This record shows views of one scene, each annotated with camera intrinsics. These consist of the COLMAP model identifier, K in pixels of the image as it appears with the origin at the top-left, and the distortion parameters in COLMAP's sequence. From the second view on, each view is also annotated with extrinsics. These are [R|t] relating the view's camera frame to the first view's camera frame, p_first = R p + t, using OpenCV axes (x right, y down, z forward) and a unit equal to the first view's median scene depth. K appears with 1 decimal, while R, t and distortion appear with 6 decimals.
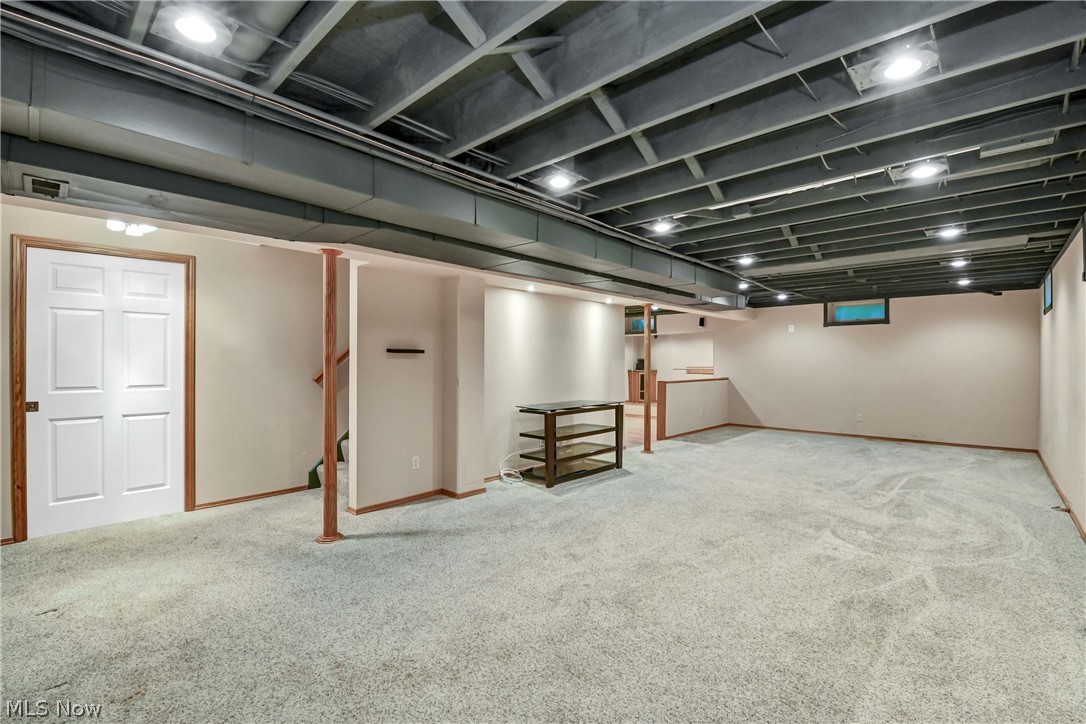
lens RADIAL K [[487.6, 0, 533.2], [0, 487.6, 370.2], [0, 0, 1]] dist [0.000219, -0.000481]
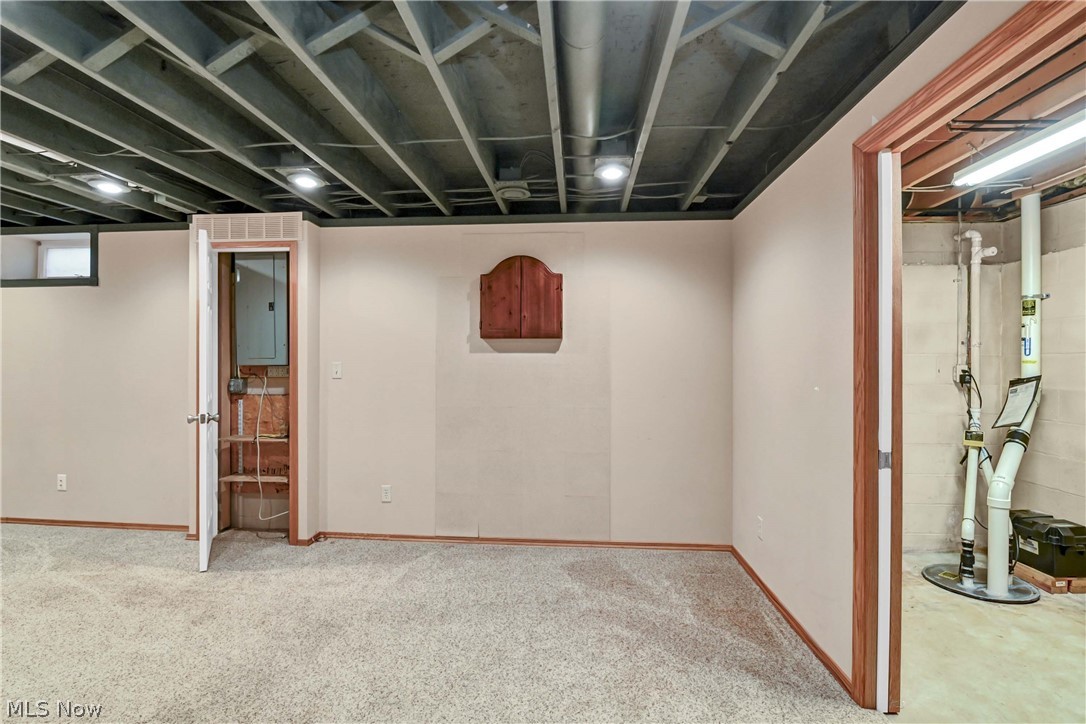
lens RADIAL K [[487.6, 0, 542.3], [0, 487.6, 363.5], [0, 0, 1]] dist [0.000219, -0.000481]
pose [[-0.625853, 0.001876, 0.779939, -0.468347], [0.011677, 0.999908, 0.006964, -0.016262], [-0.779854, 0.013466, -0.625817, 0.643307]]
